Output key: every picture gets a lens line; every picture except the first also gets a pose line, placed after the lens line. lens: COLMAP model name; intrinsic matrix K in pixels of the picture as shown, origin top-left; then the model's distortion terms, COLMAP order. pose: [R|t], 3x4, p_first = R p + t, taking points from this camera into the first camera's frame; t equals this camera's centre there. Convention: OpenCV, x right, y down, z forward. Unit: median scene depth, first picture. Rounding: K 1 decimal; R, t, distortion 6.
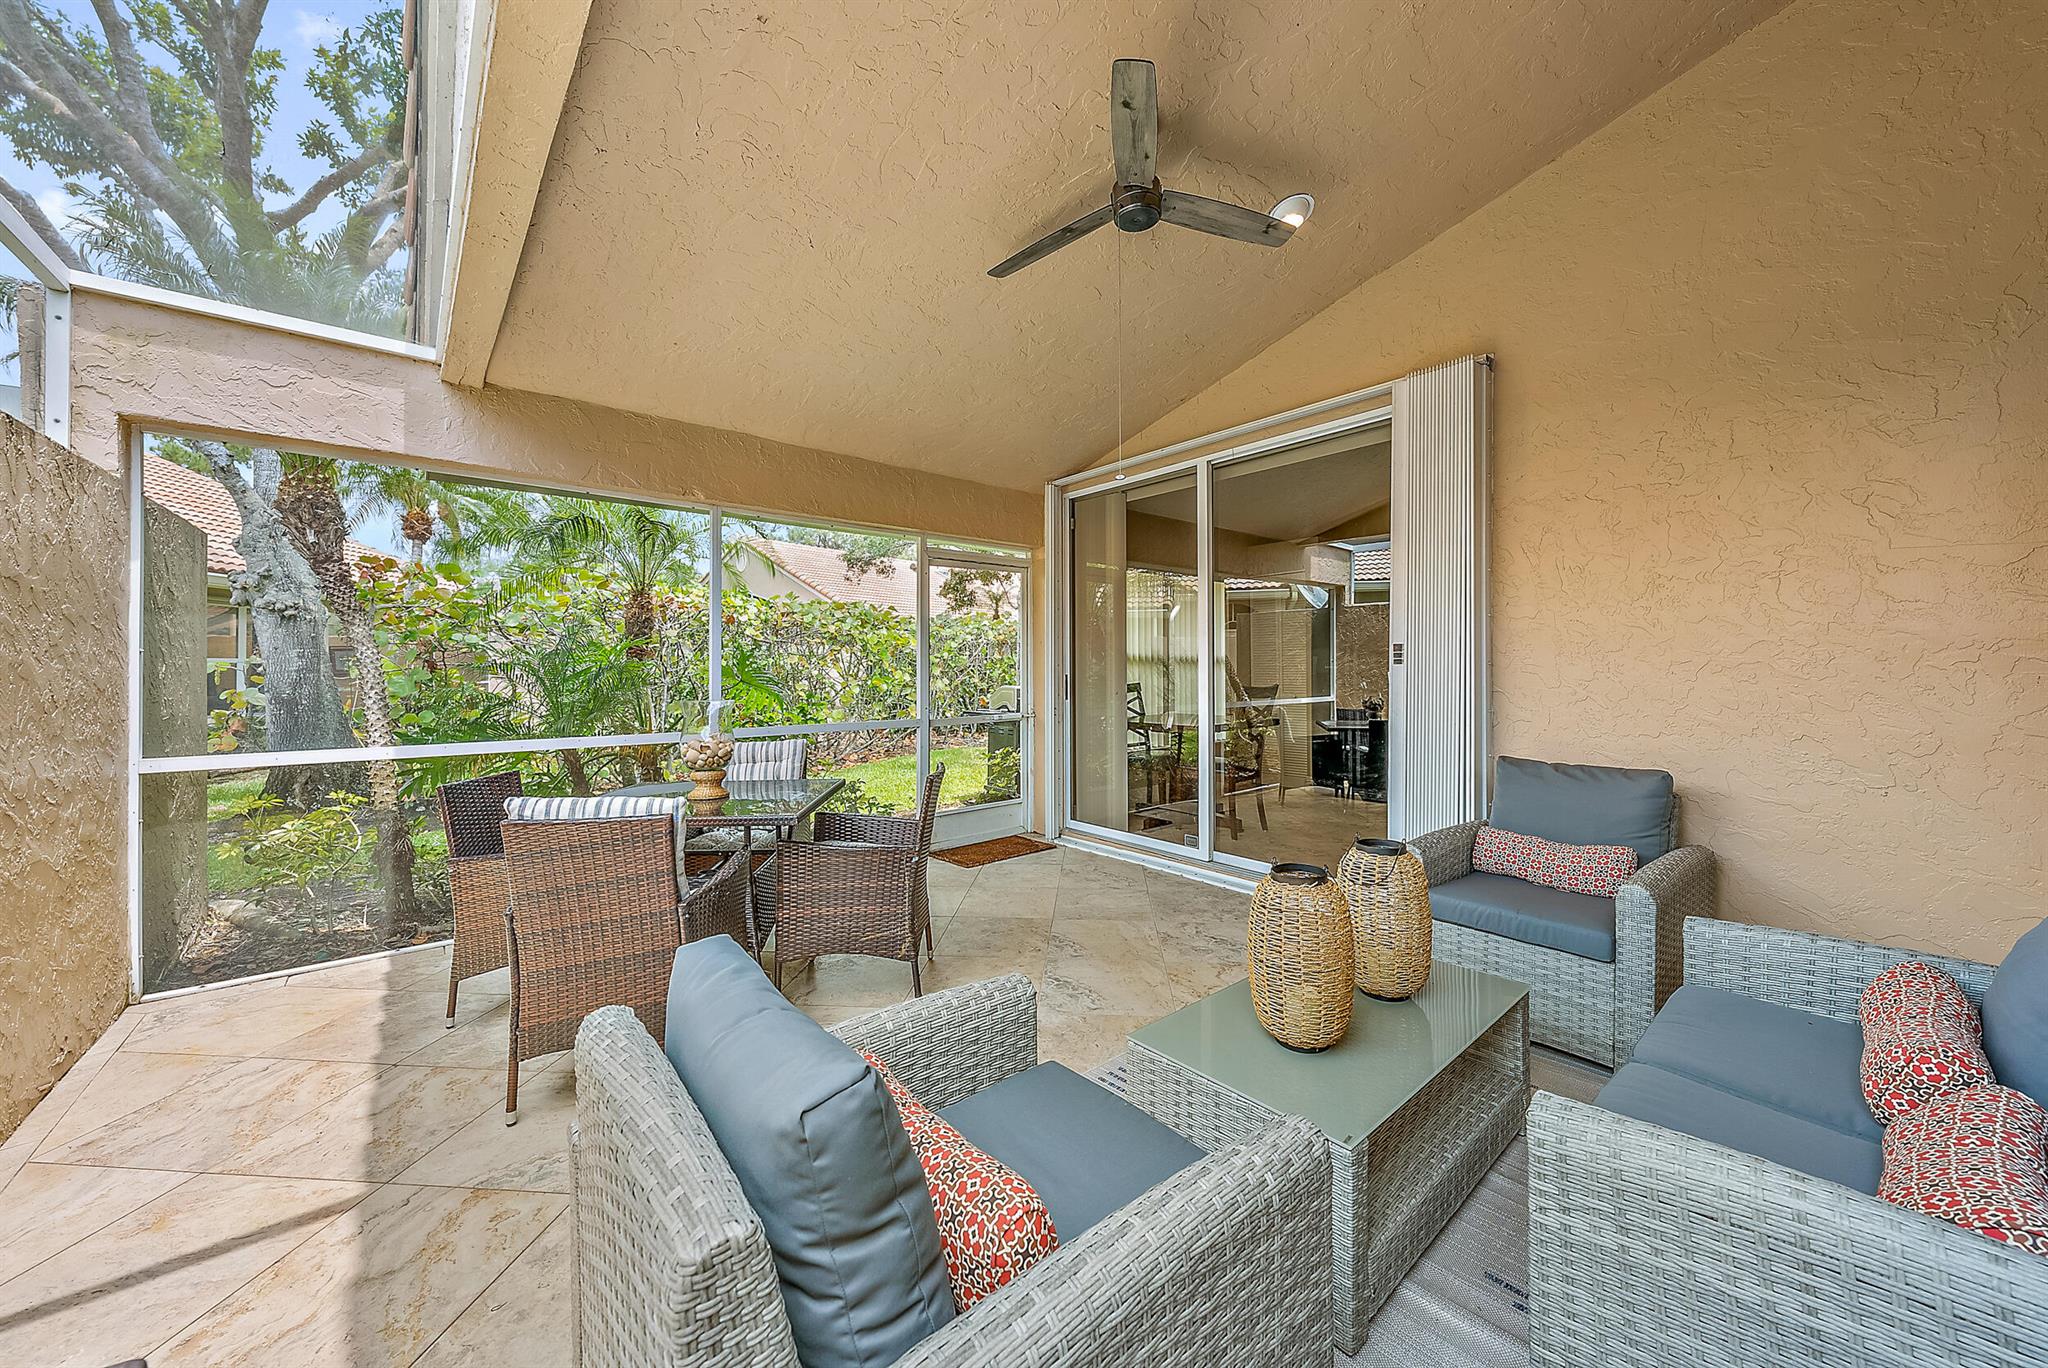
lens RADIAL K [[748.8, 0, 1026.8], [0, 748.8, 677.9], [0, 0, 1]] dist [-0.003404, -0.000083]
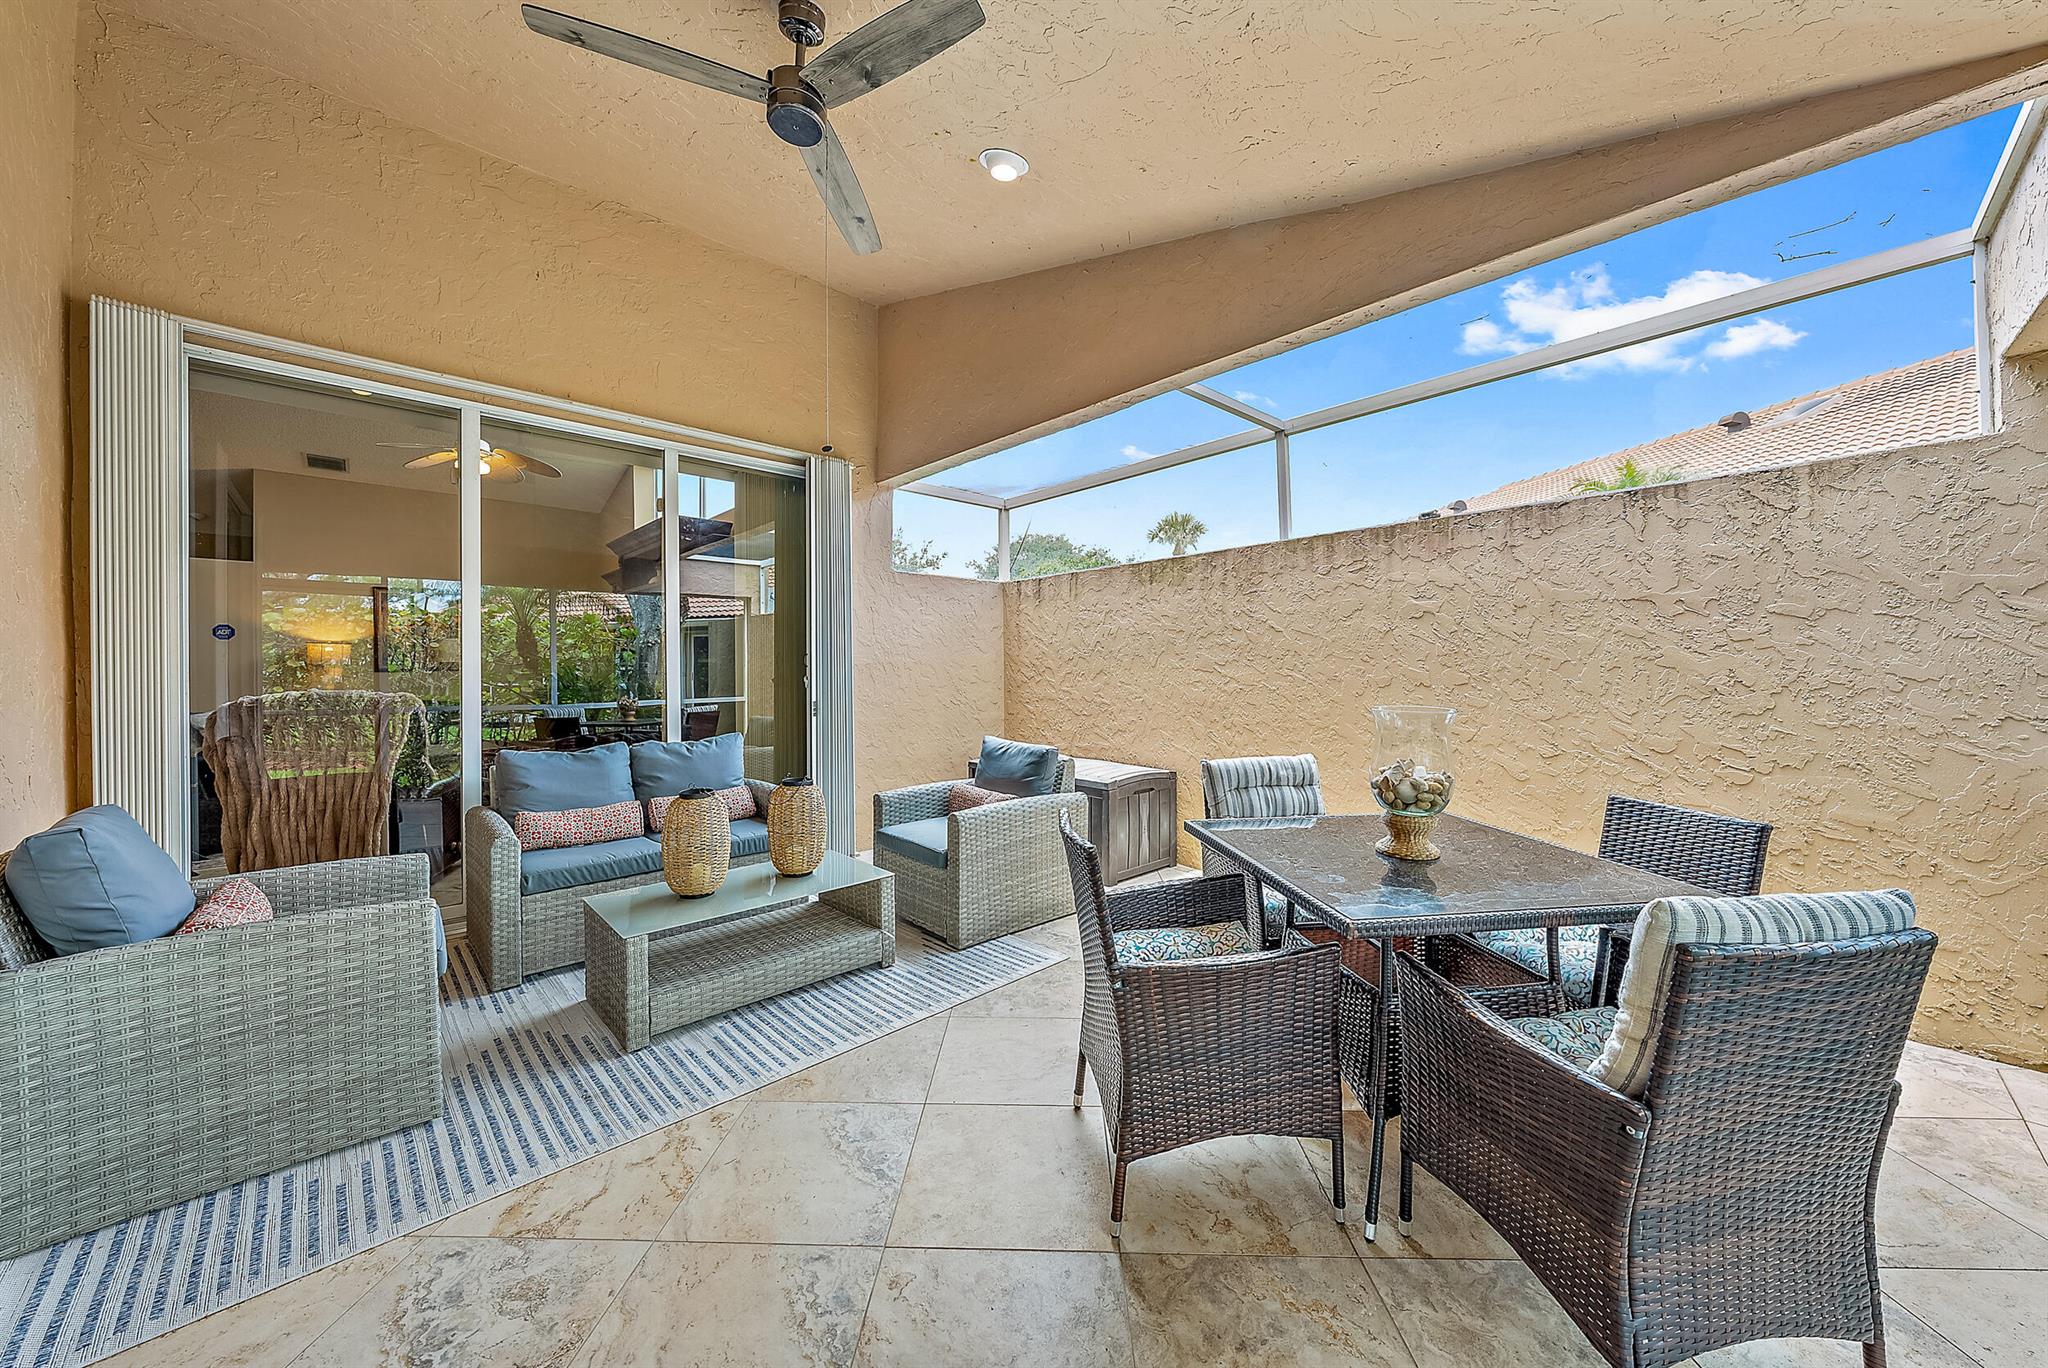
lens RADIAL K [[748.8, 0, 1024.4], [0, 748.8, 679.9], [0, 0, 1]] dist [-0.003404, -0.000083]
pose [[-0.997888, 0.002340, -0.064914, -0.038461], [0.002278, 0.999997, 0.001031, -0.006938], [0.064917, 0.000881, -0.997890, 1.585481]]
